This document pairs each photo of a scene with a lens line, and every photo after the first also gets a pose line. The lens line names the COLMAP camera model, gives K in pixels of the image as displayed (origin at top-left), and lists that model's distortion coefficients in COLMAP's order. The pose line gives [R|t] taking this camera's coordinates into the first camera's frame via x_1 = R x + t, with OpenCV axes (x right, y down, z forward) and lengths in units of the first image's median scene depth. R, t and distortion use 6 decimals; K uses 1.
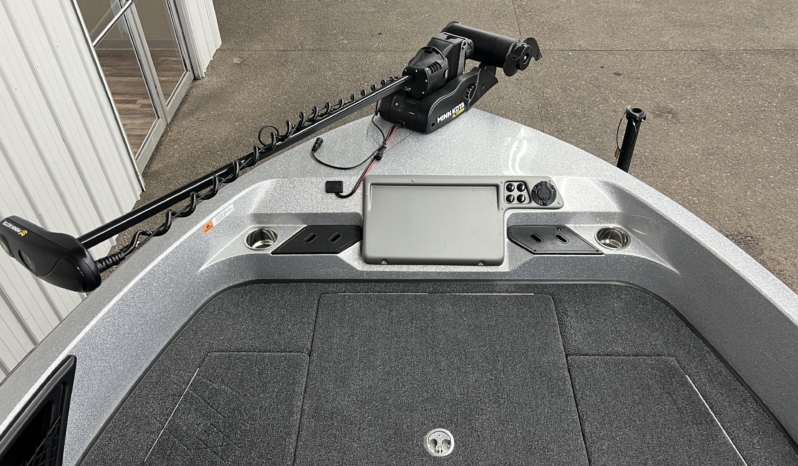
lens RADIAL K [[627.5, 0, 397.9], [0, 627.5, 232.5], [0, 0, 1]] dist [0.007144, -0.005523]
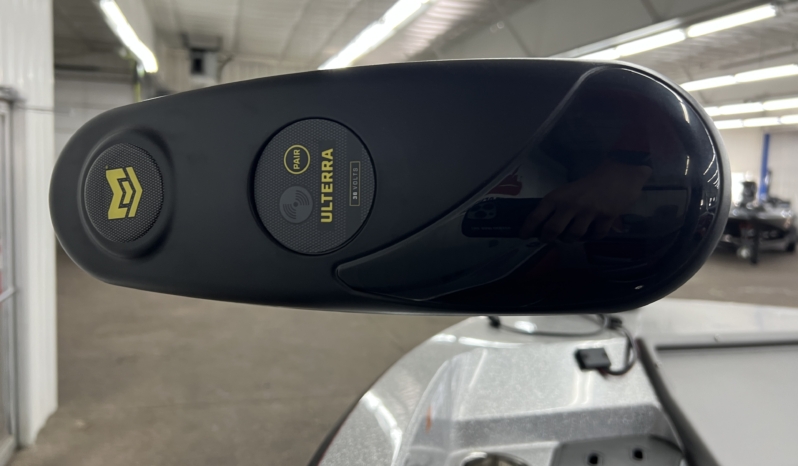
lens RADIAL K [[627.5, 0, 402.3], [0, 627.5, 232.3], [0, 0, 1]] dist [0.007144, -0.005523]
pose [[0.942490, 0.022312, 0.333490, -0.158916], [0.185062, 0.796031, -0.576270, 0.042364], [-0.278326, 0.604844, 0.746122, 0.221683]]
